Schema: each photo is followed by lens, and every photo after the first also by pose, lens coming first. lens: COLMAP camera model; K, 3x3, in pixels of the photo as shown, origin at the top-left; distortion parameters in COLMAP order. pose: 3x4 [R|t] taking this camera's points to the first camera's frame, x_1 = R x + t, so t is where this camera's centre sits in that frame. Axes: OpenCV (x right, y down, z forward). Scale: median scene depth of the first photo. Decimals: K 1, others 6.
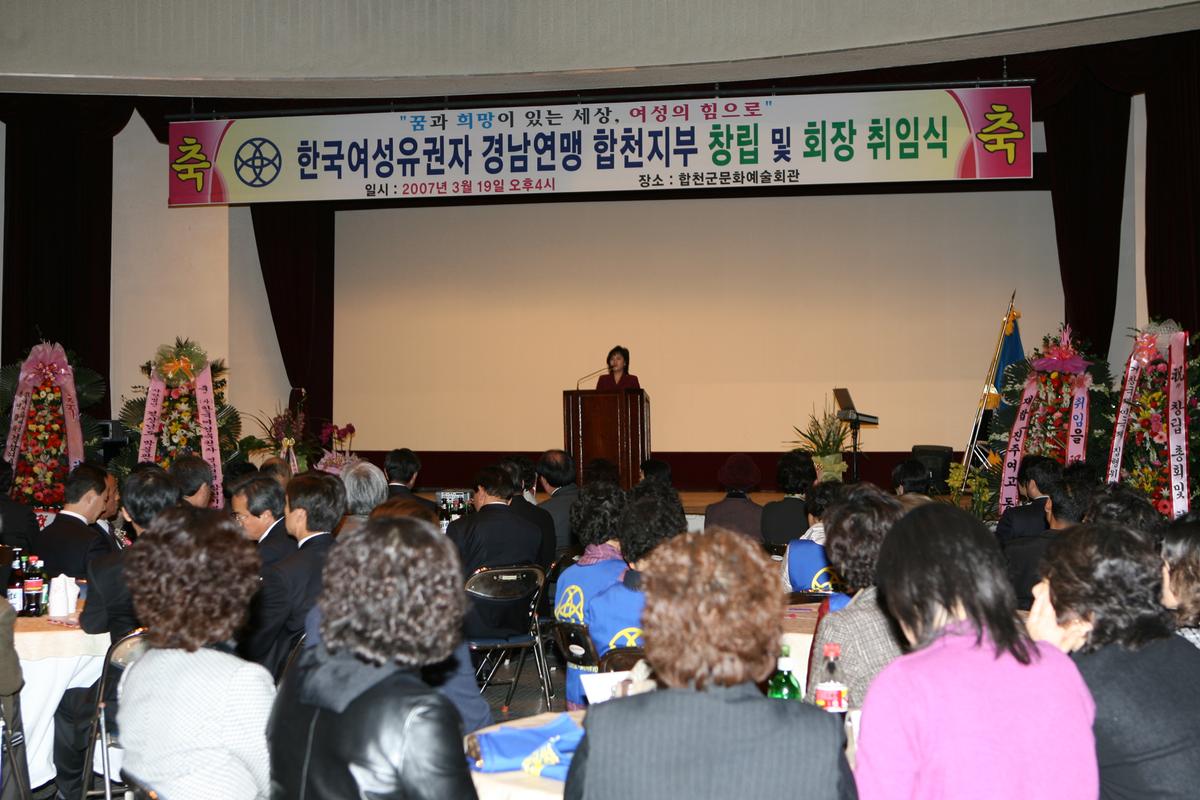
lens RADIAL K [[1906.1, 0, 600.0], [0, 1906.1, 400.0], [0, 0, 1]] dist [-0.017572, 0.023083]
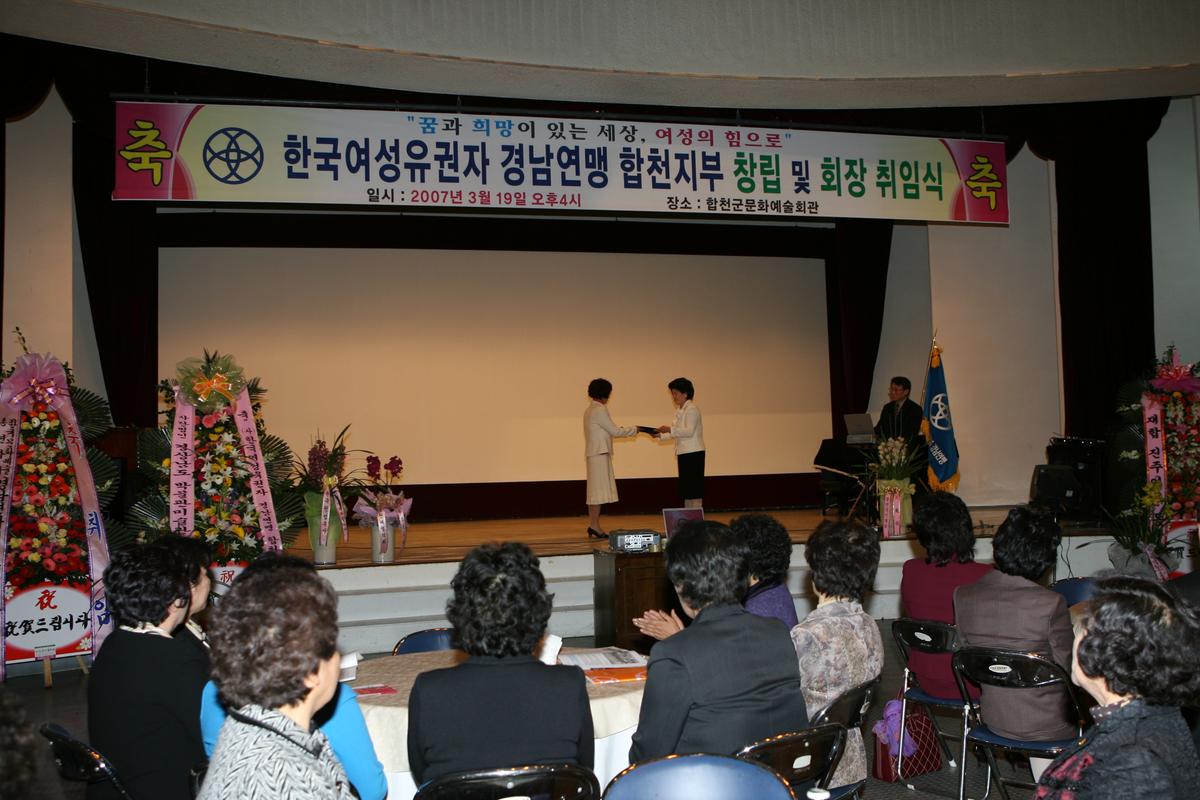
lens RADIAL K [[1208.5, 0, 600.0], [0, 1208.5, 400.0], [0, 0, 1]] dist [-0.105963, 0.131860]
pose [[0.890495, 0.003243, 0.454982, -0.289054], [0.014873, 0.999233, -0.036232, 0.007665], [-0.454750, 0.039031, 0.889763, 0.469244]]
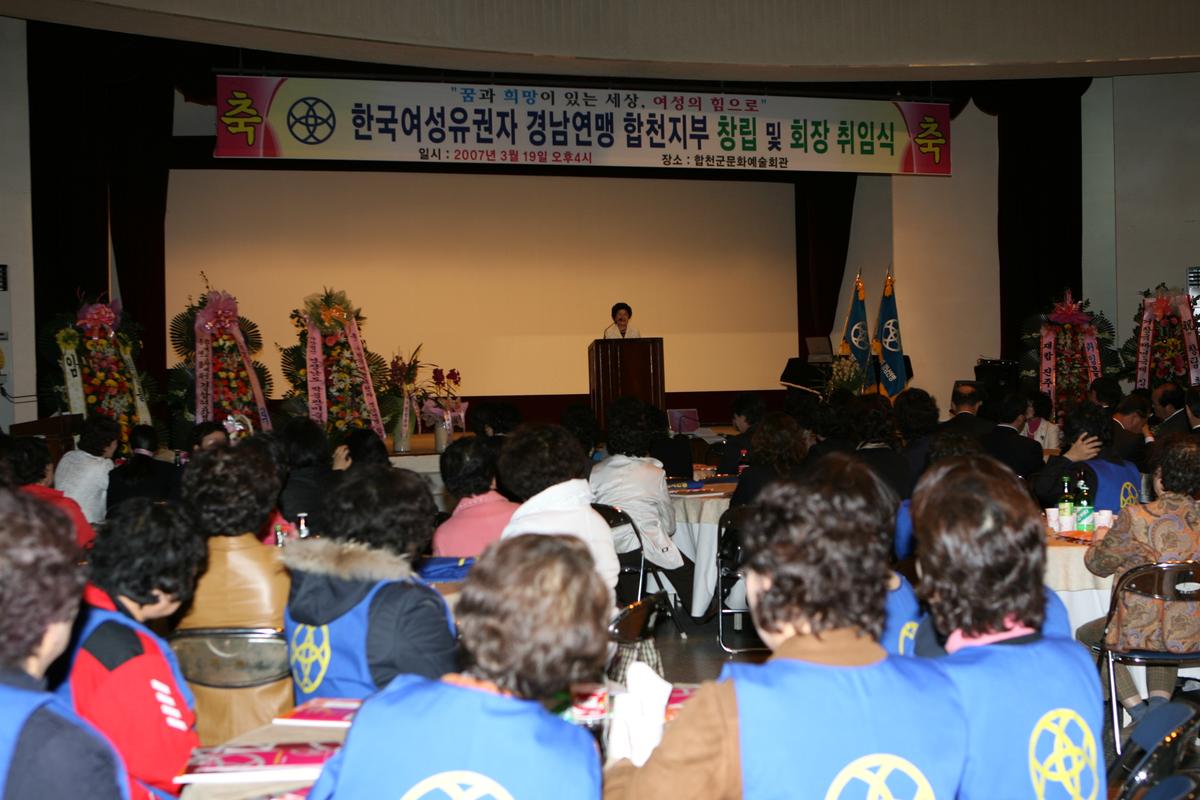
lens RADIAL K [[1679.2, 0, 600.0], [0, 1679.2, 400.0], [0, 0, 1]] dist [-0.041094, -0.004732]
pose [[0.857683, -0.017700, 0.513873, -0.540192], [0.006121, 0.999688, 0.024217, 0.007015], [-0.514142, -0.017625, 0.857524, 0.136025]]
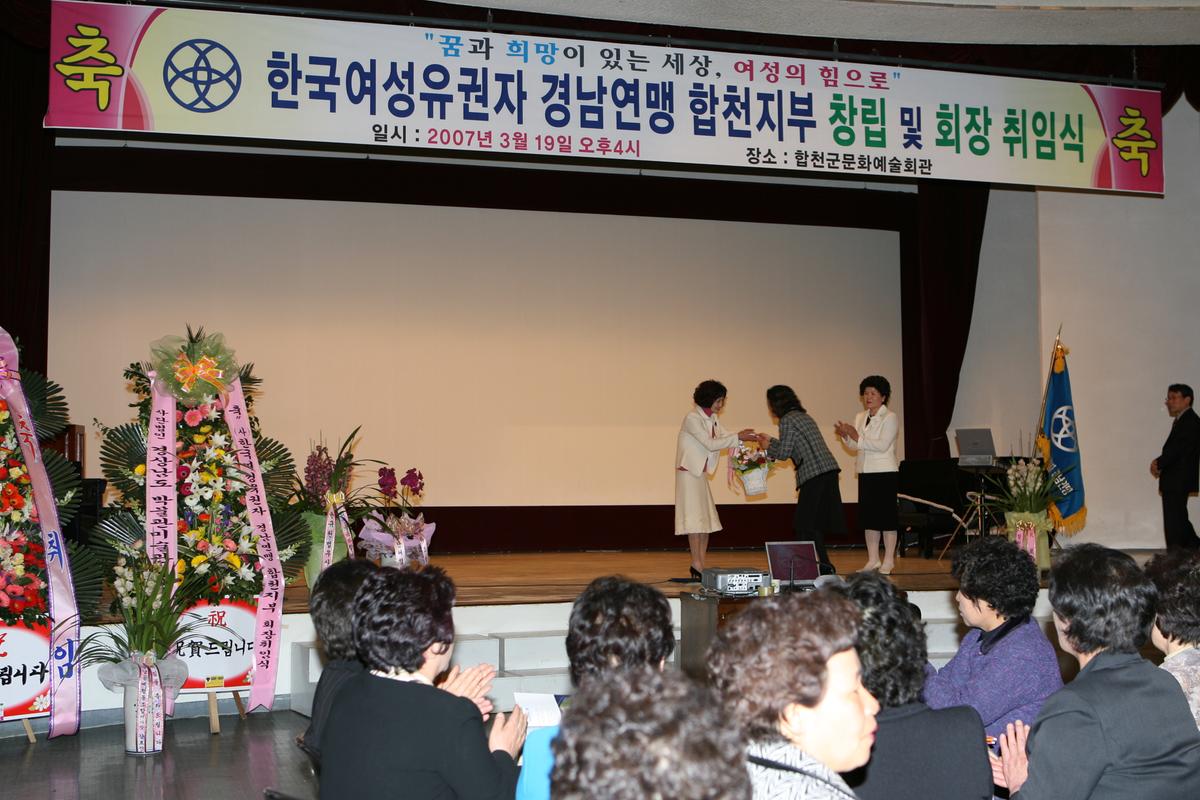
lens RADIAL K [[1565.5, 0, 600.0], [0, 1565.5, 400.0], [0, 0, 1]] dist [-0.069981, 0.112754]
pose [[0.867119, 0.026018, 0.497421, -0.340436], [-0.007669, 0.999214, -0.038897, 0.008708], [-0.498042, 0.029914, 0.866637, 0.484171]]
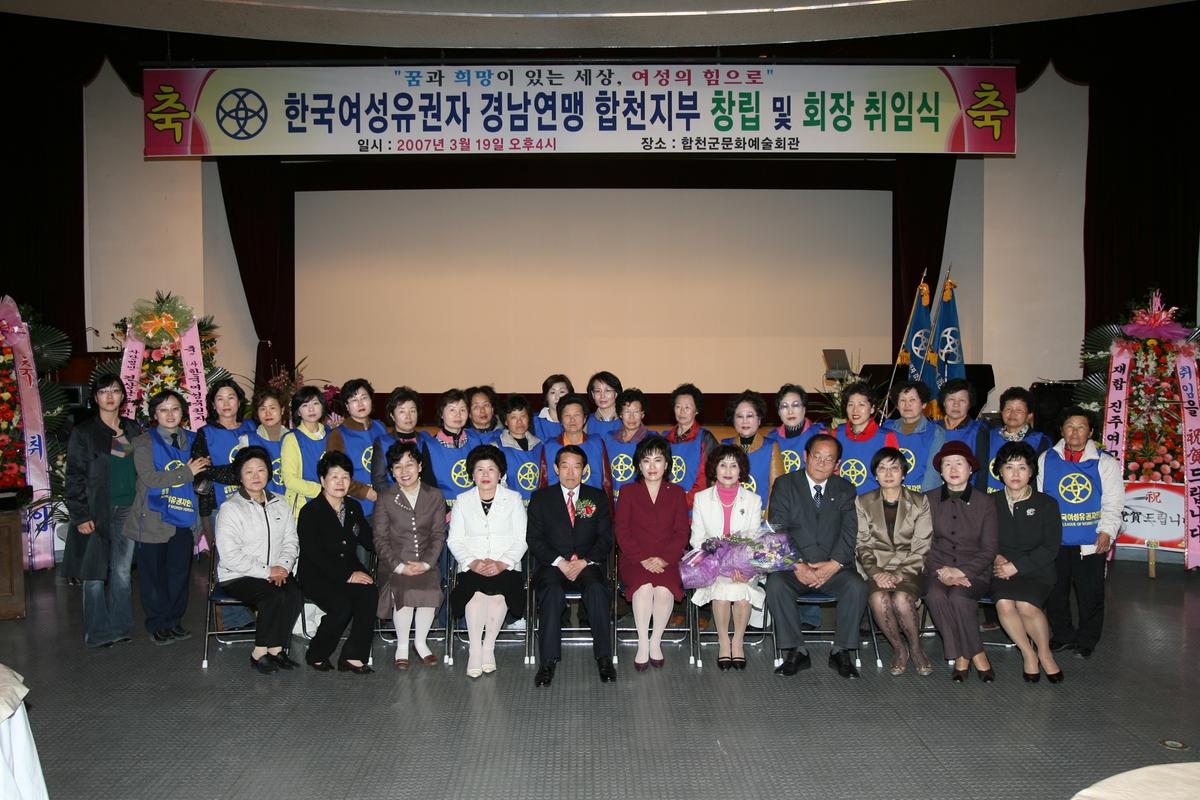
lens RADIAL K [[955.6, 0, 600.0], [0, 955.6, 400.0], [0, 0, 1]] dist [-0.064363, 0.076610]
pose [[0.975778, -0.009751, 0.218546, -0.112666], [-0.004397, 0.997930, 0.064154, -0.011097], [-0.218719, -0.063561, 0.973716, 0.501037]]
